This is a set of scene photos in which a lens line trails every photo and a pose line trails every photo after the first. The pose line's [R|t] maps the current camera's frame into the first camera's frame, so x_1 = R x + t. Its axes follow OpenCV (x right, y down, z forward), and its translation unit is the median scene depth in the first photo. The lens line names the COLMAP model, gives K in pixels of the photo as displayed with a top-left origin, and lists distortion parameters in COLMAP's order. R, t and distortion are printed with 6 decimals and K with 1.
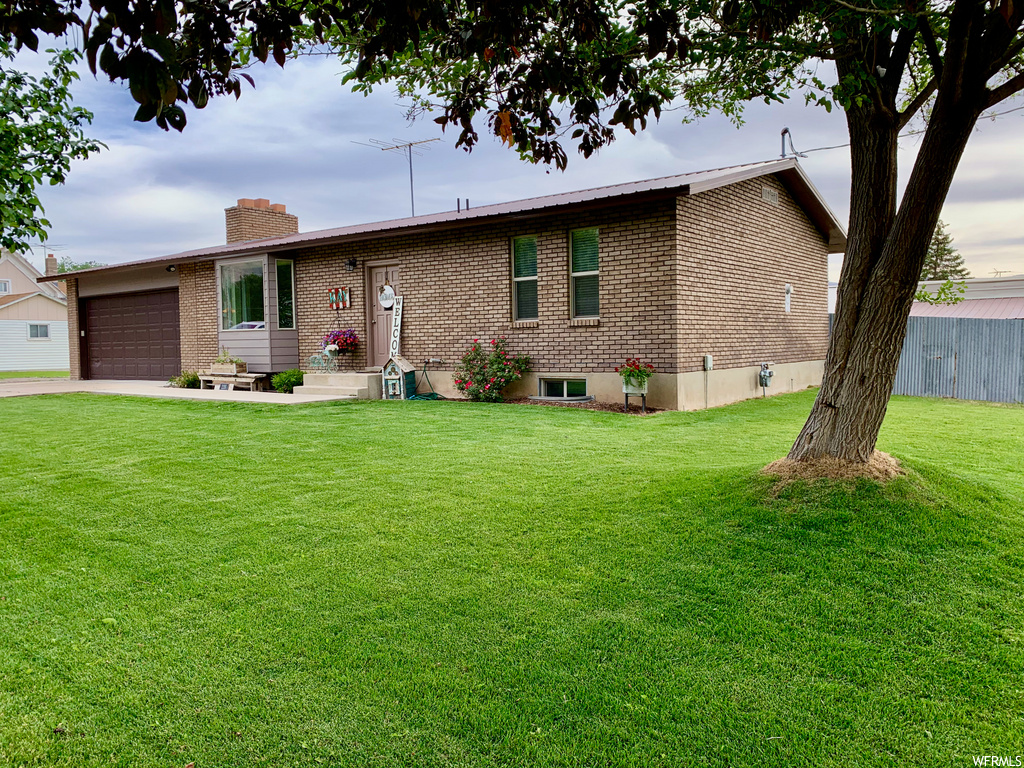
lens RADIAL K [[764.8, 0, 515.8], [0, 764.8, 382.1], [0, 0, 1]] dist [0.061203, -0.002589]
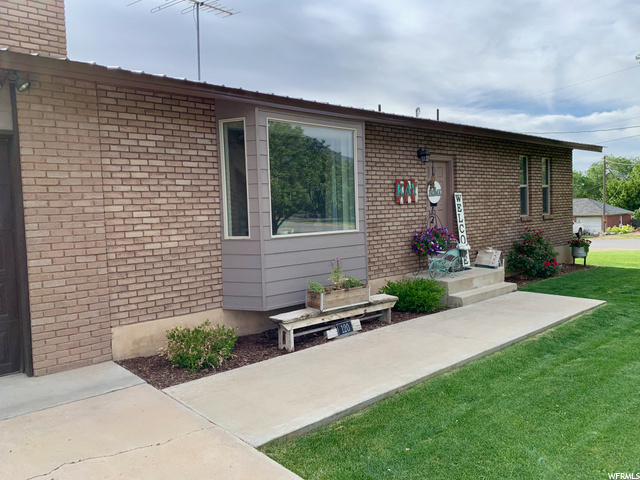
lens RADIAL K [[478.0, 0, 322.4], [0, 478.0, 238.8], [0, 0, 1]] dist [0.061203, -0.002589]
pose [[0.216026, -0.053110, 0.974942, -0.810050], [0.075475, 0.996440, 0.037558, -0.085708], [-0.973466, 0.065470, 0.219265, 1.009162]]
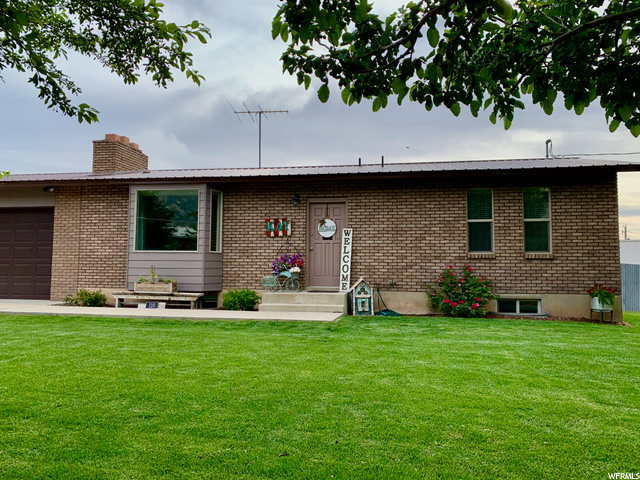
lens RADIAL K [[478.0, 0, 322.4], [0, 478.0, 238.8], [0, 0, 1]] dist [0.061203, -0.002589]
pose [[0.891627, 0.052677, 0.449695, -0.511312], [-0.000106, 0.993233, -0.116138, -0.007954], [-0.452770, 0.103504, 0.885599, 0.341116]]
